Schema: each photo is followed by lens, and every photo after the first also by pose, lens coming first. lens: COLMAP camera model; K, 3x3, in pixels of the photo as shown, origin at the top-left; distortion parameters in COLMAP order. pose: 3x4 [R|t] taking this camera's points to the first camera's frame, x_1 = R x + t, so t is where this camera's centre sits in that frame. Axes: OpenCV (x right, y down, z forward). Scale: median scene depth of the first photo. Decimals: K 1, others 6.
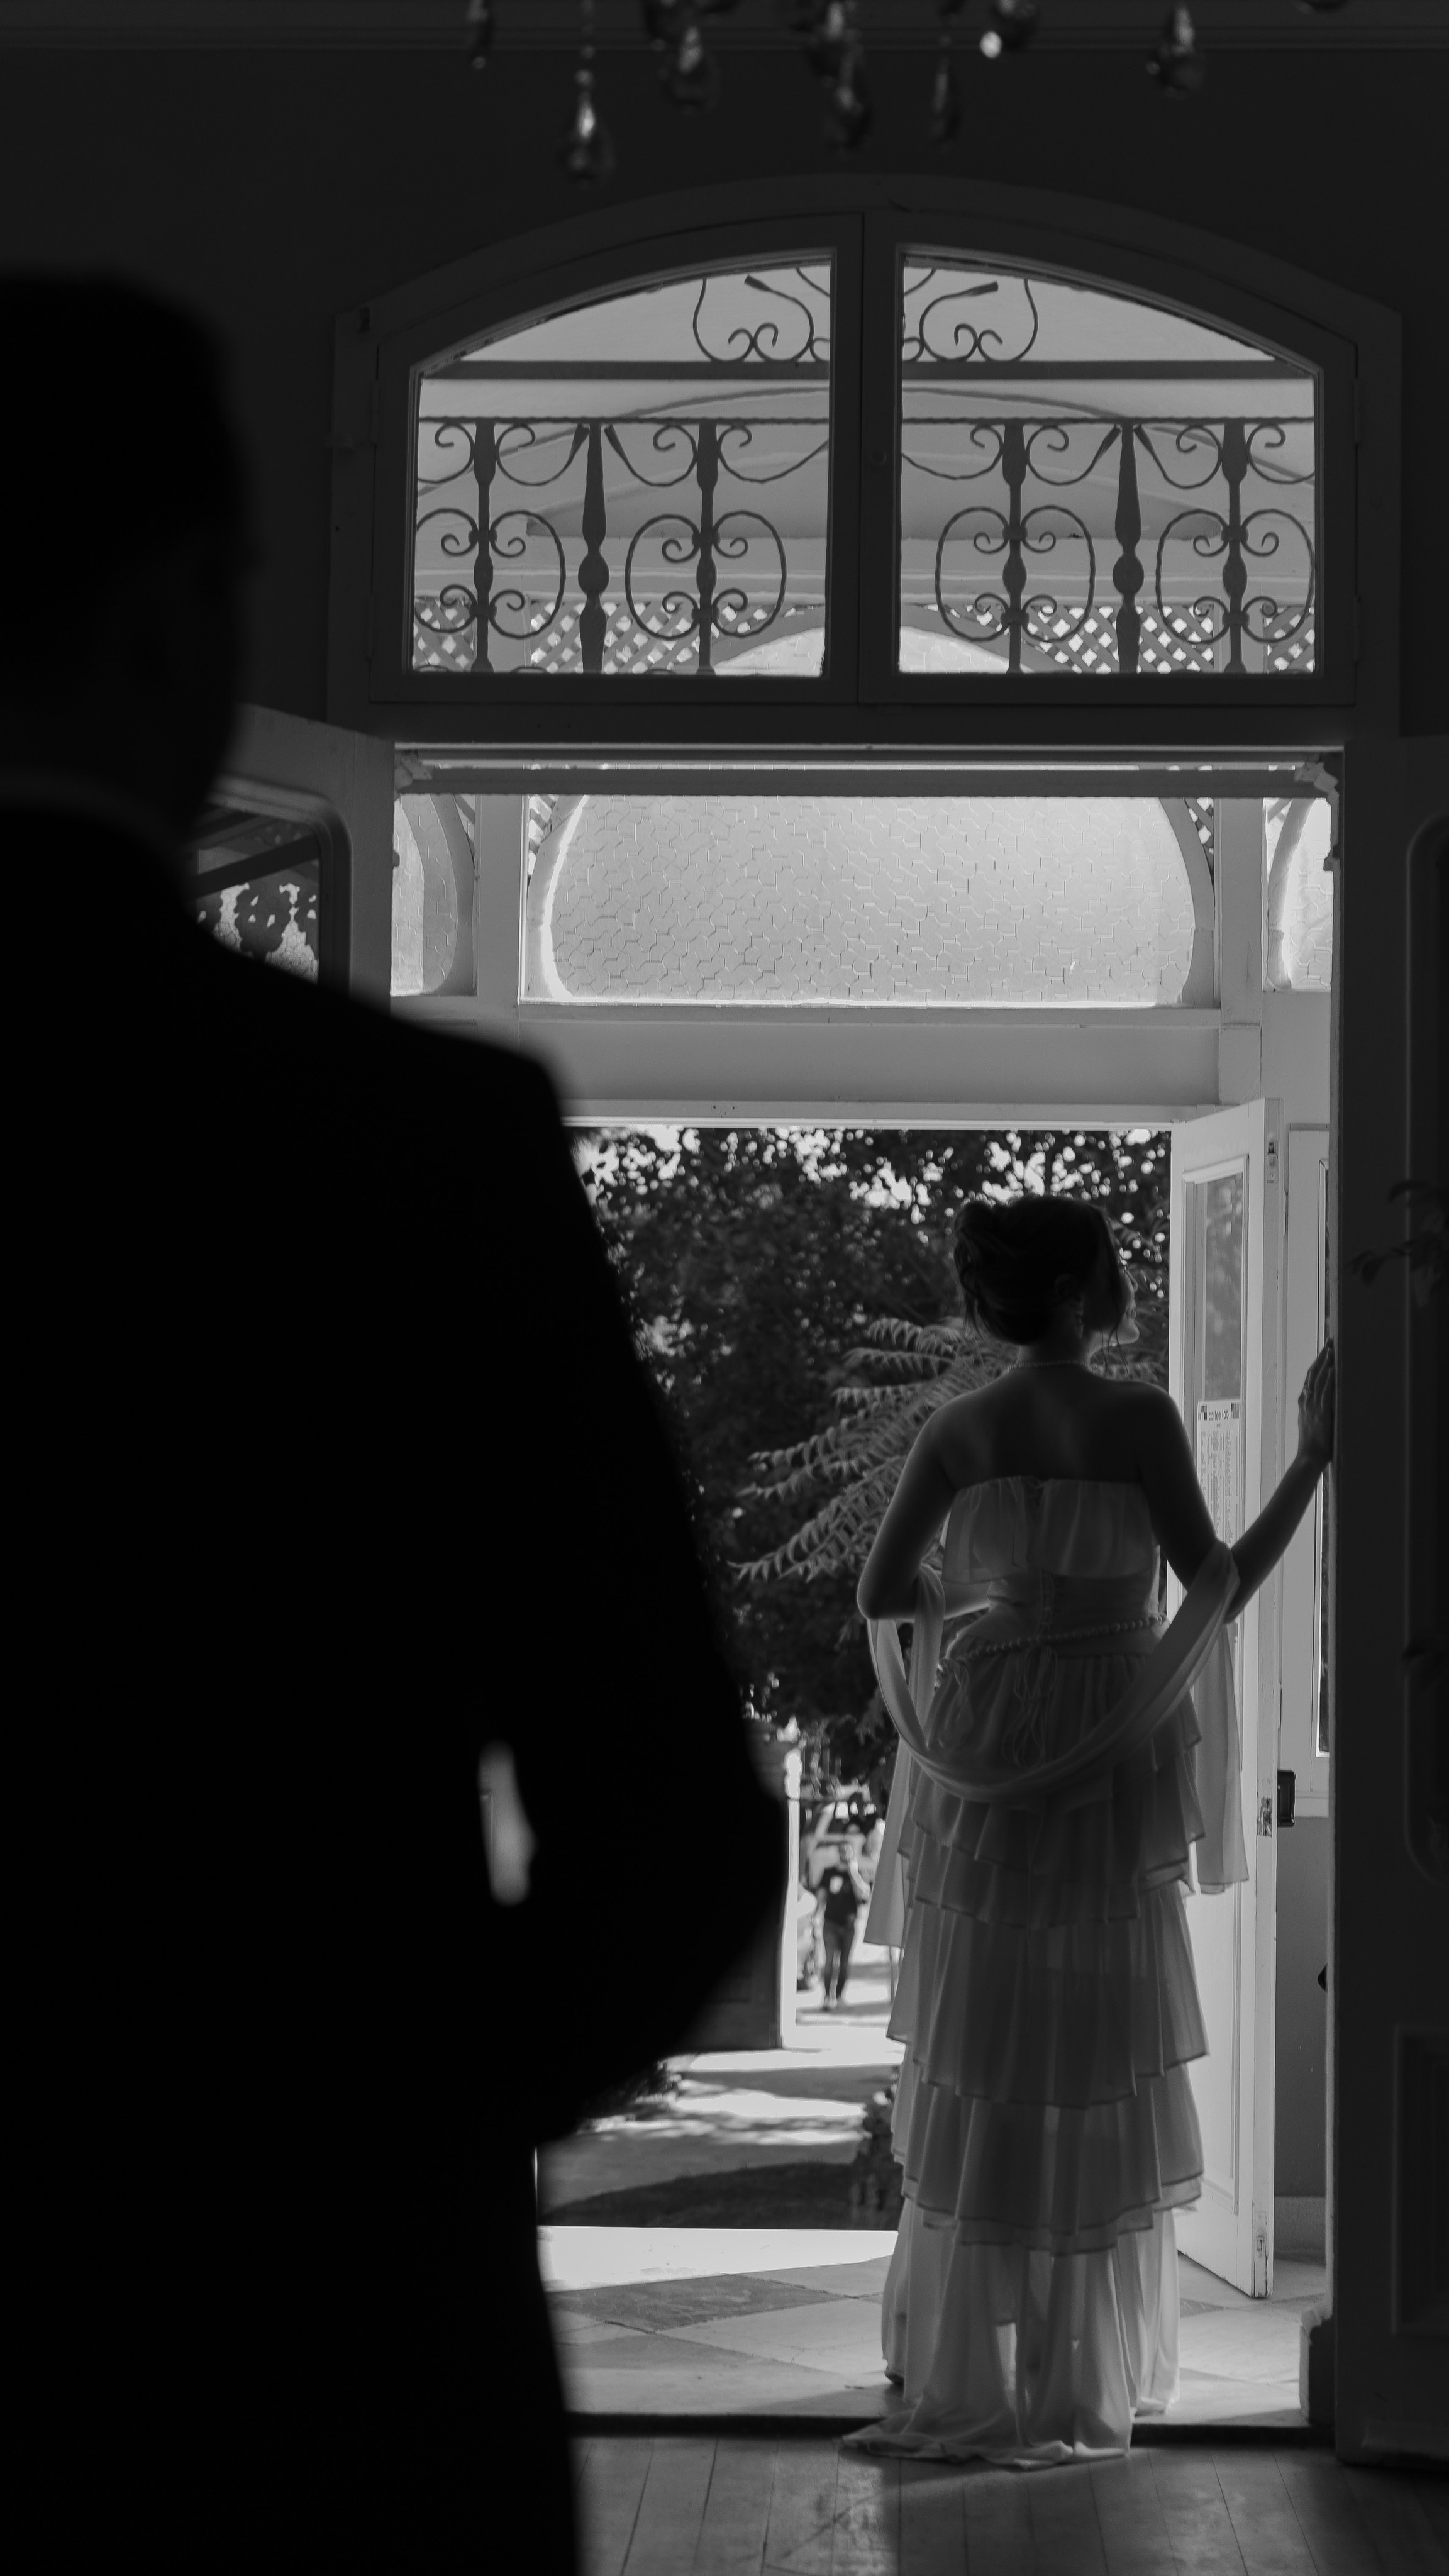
lens RADIAL K [[4717.4, 0, 705.2], [0, 4717.4, 1310.1], [0, 0, 1]] dist [0.004429, 0.000000]
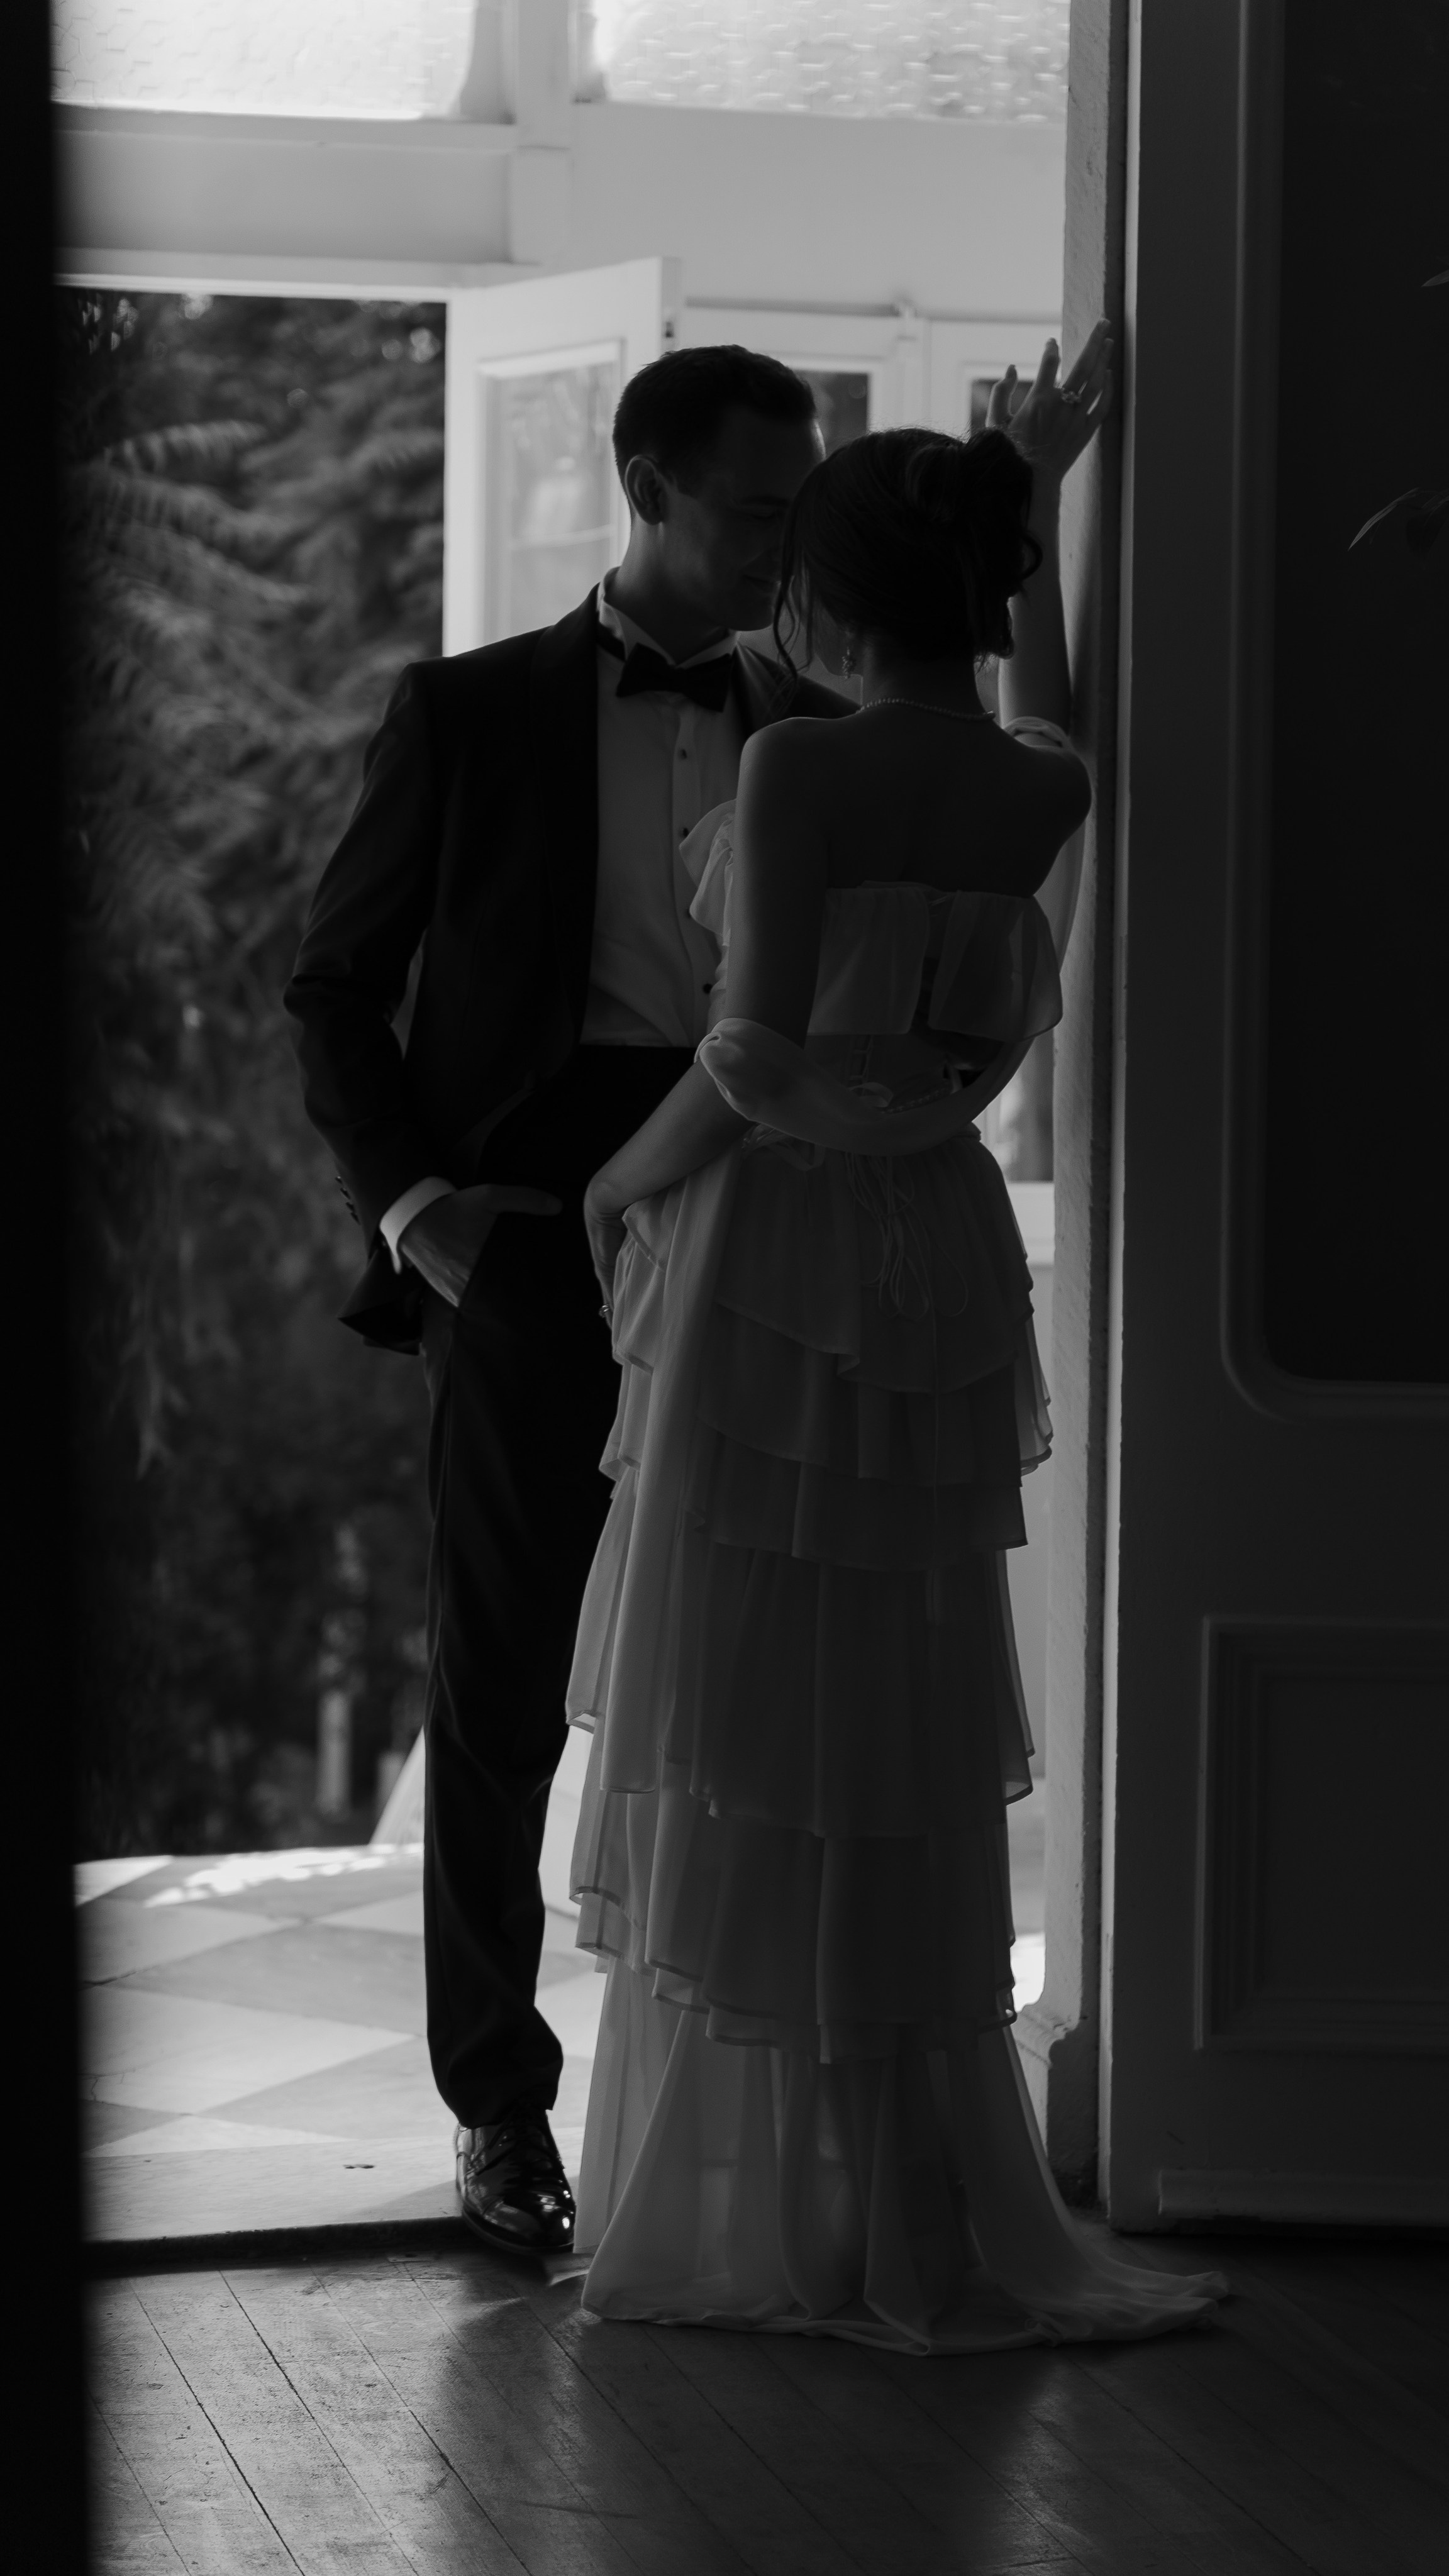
lens RADIAL K [[5784.9, 0, 735.1], [0, 5784.9, 1294.3], [0, 0, 1]] dist [-0.003270, 0.000000]
pose [[0.950984, -0.031140, 0.307670, -0.167155], [-0.009812, 0.991378, 0.130668, -0.005797], [-0.309086, -0.127282, 0.942478, 0.207781]]
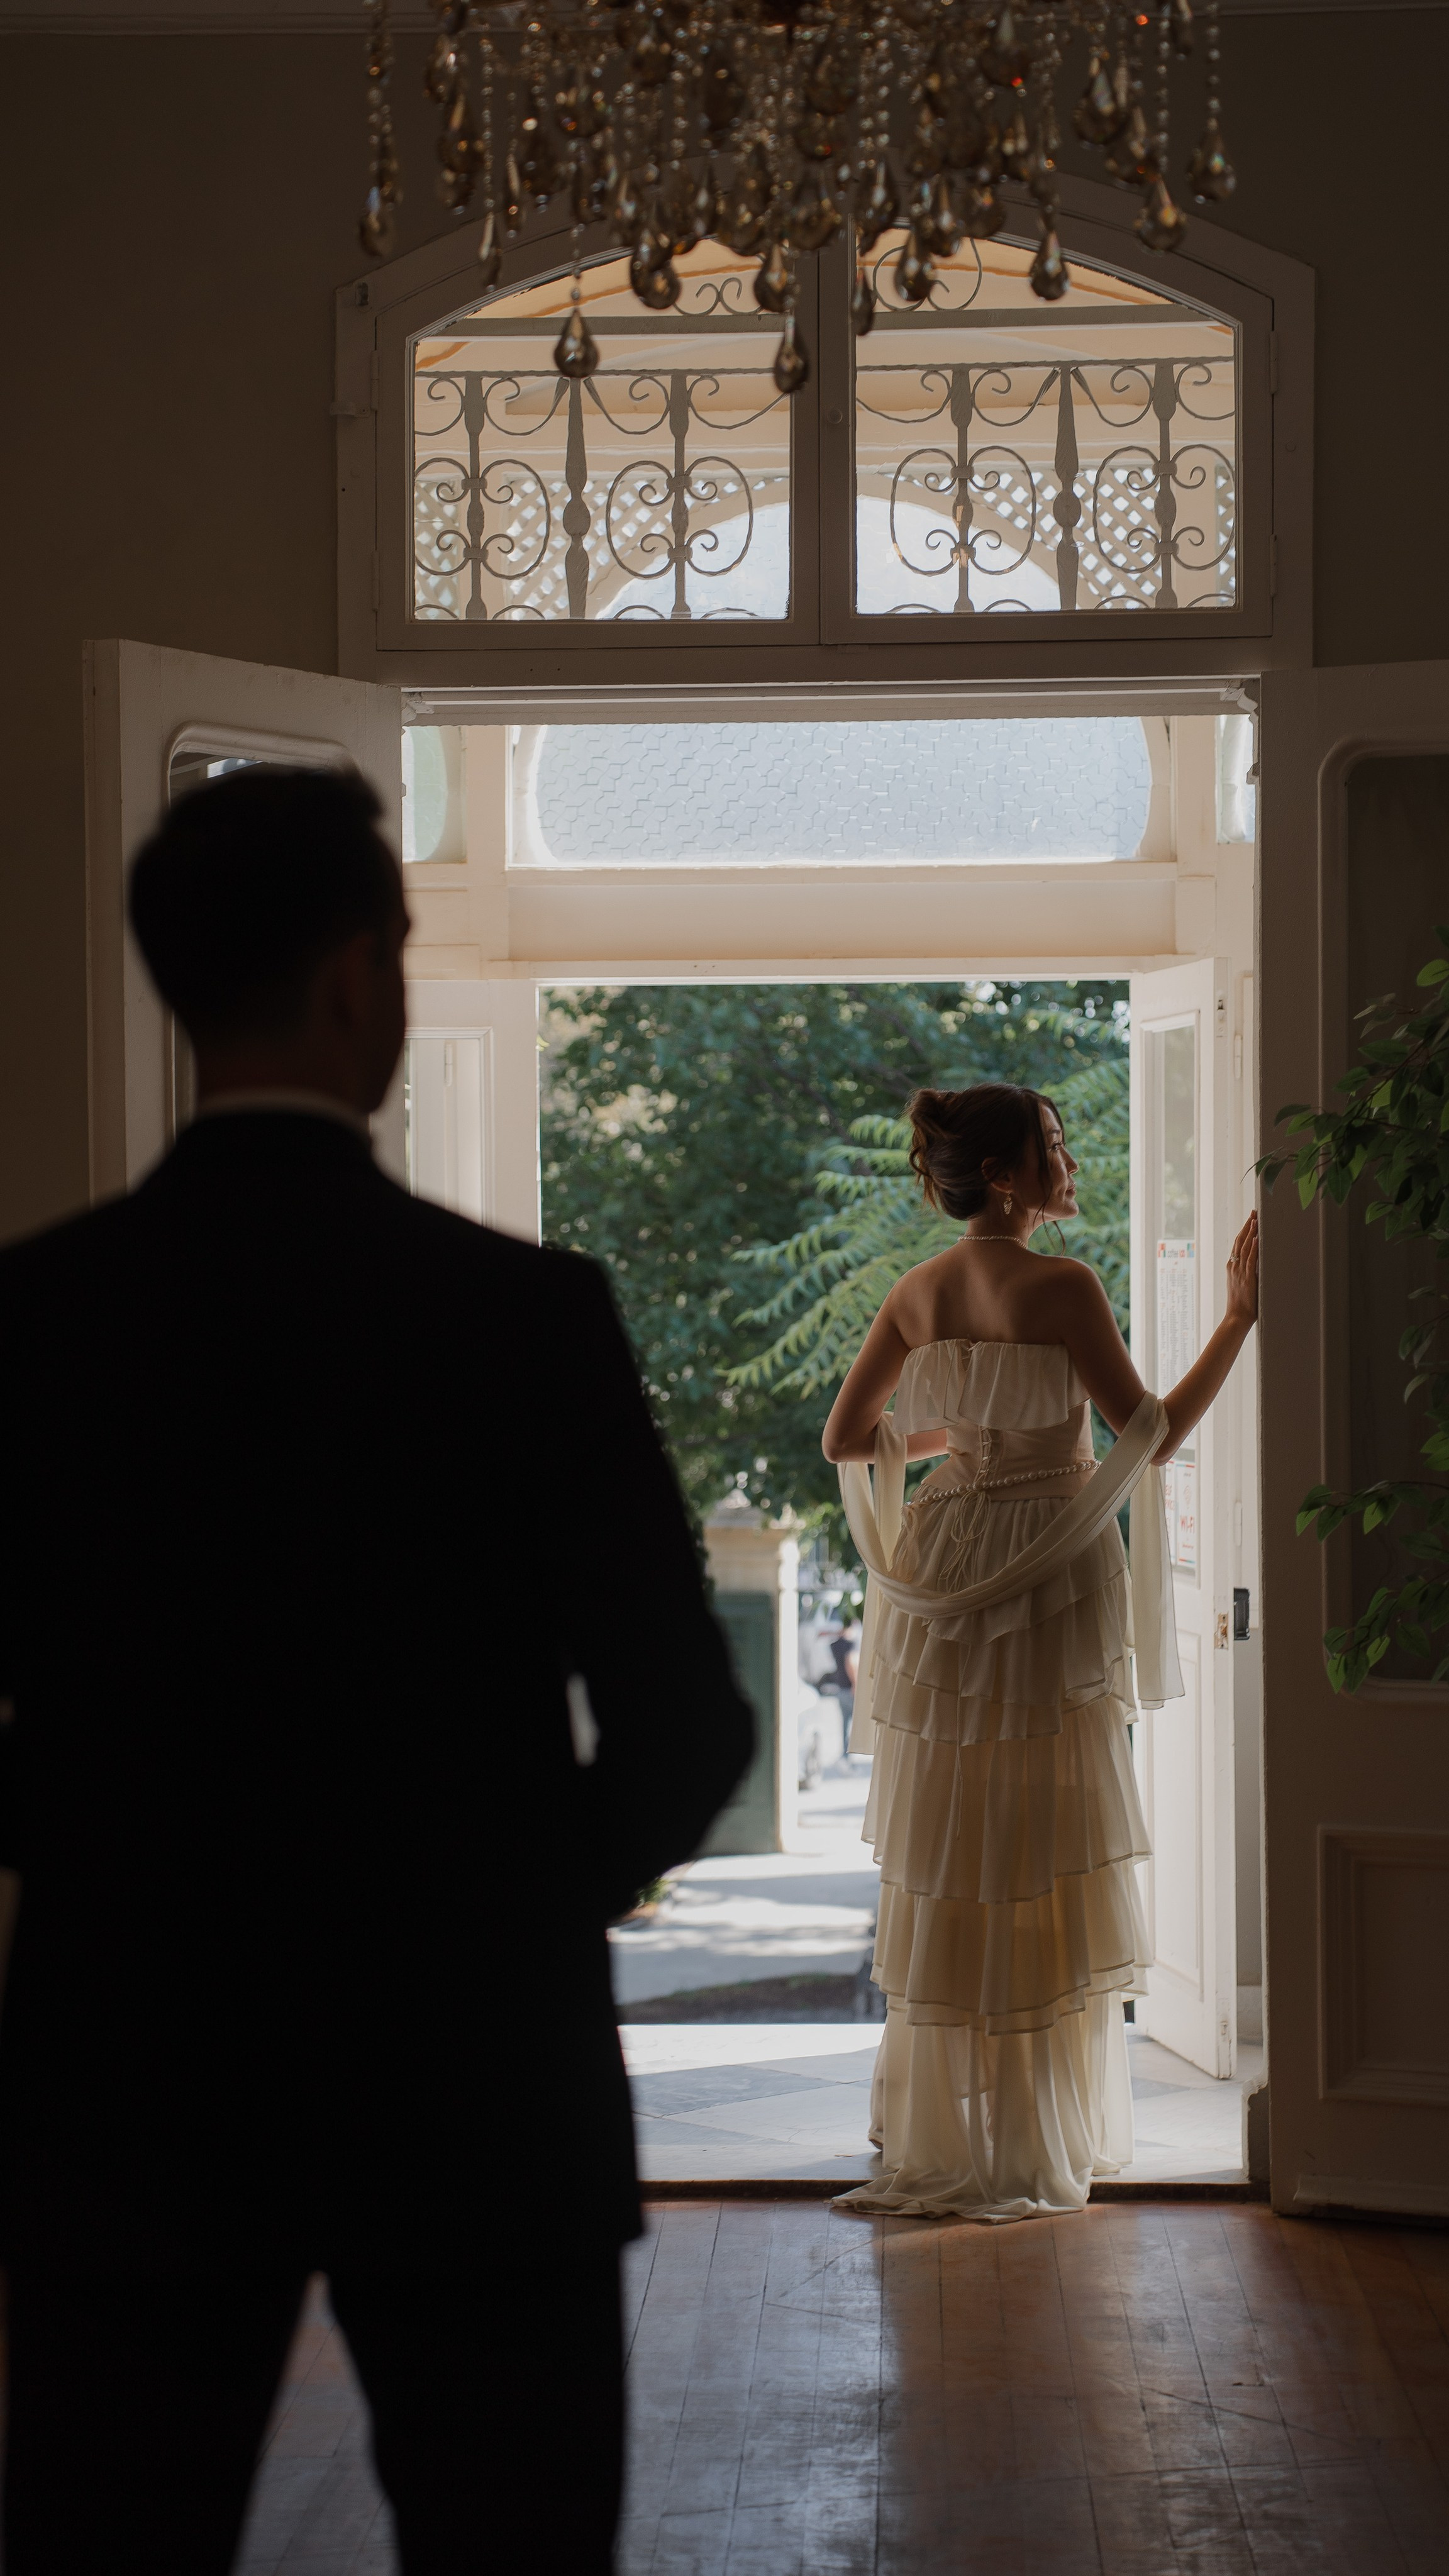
lens RADIAL K [[5308.2, 0, 692.4], [0, 5308.2, 1344.6], [0, 0, 1]] dist [0.260538, 0.000000]
pose [[0.999828, -0.018530, 0.000439, -0.001021], [0.018471, 0.998045, 0.059711, -0.038407], [-0.001545, -0.059692, 0.998216, -0.243412]]
